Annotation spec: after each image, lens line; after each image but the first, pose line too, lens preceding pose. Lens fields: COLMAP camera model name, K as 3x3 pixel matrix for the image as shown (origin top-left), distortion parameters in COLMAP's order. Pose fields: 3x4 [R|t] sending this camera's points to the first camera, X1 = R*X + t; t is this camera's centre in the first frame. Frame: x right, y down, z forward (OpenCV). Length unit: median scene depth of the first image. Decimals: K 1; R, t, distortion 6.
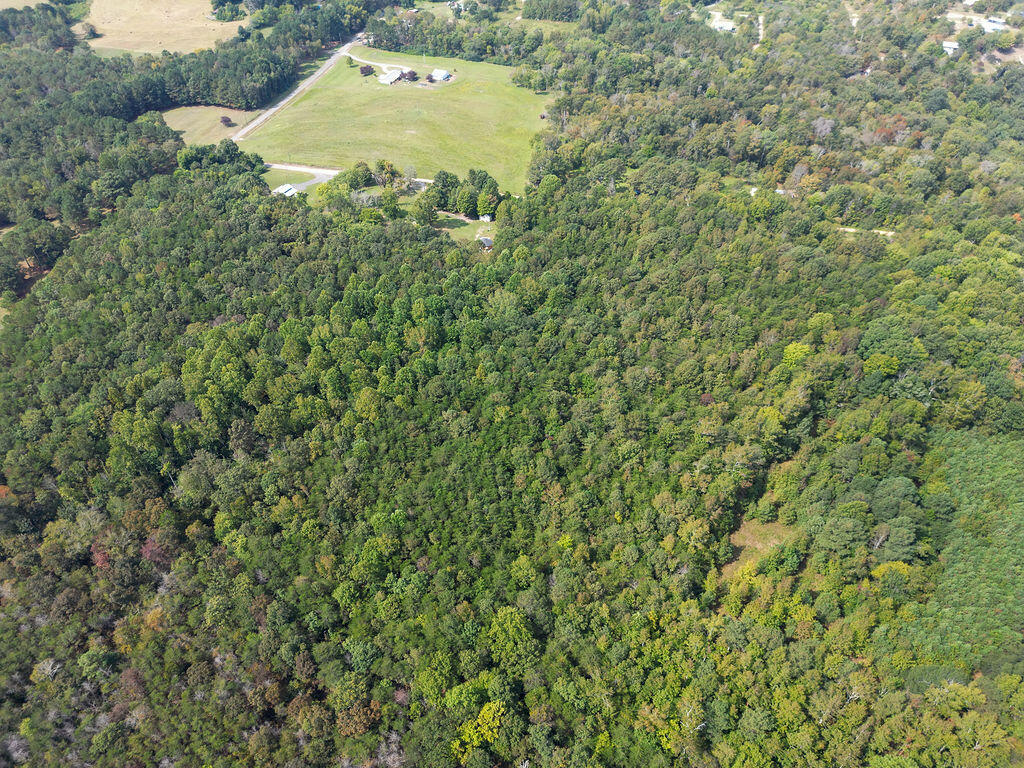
lens RADIAL K [[716.9, 0, 512.0], [0, 716.9, 384.0], [0, 0, 1]] dist [0.089830, -0.091827]
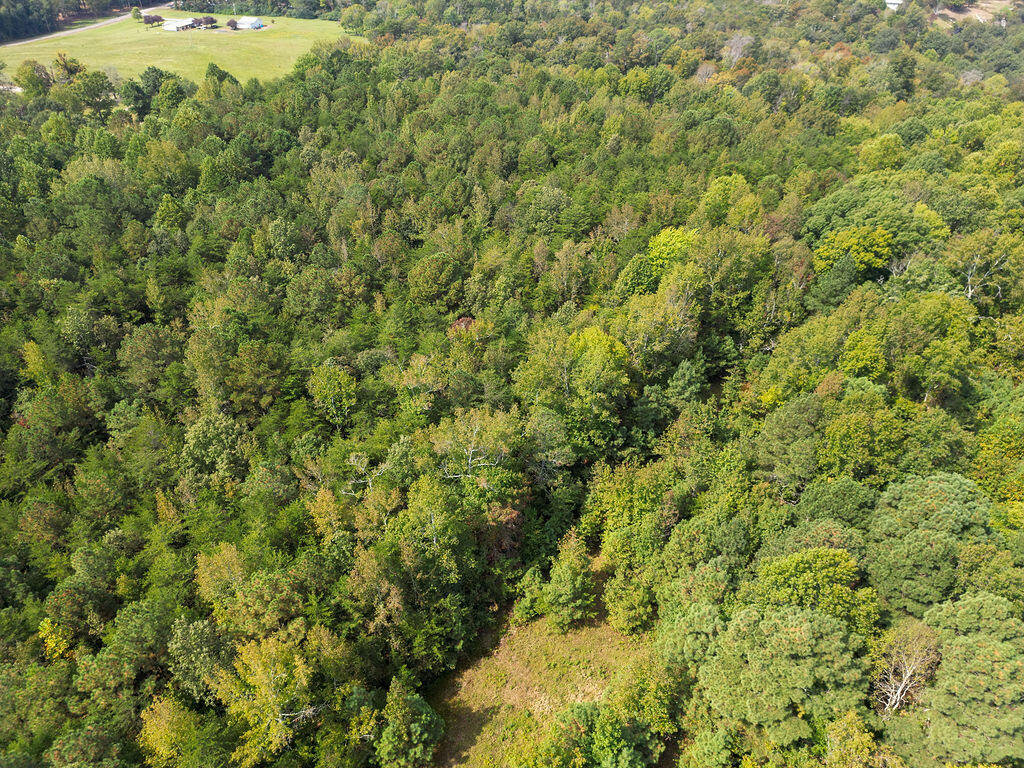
lens RADIAL K [[716.9, 0, 512.0], [0, 716.9, 384.0], [0, 0, 1]] dist [0.089830, -0.091827]
pose [[0.998652, -0.024215, 0.045901, 0.306985], [0.029560, 0.992382, -0.119599, 0.115291], [-0.042655, 0.120794, 0.991761, 0.640816]]
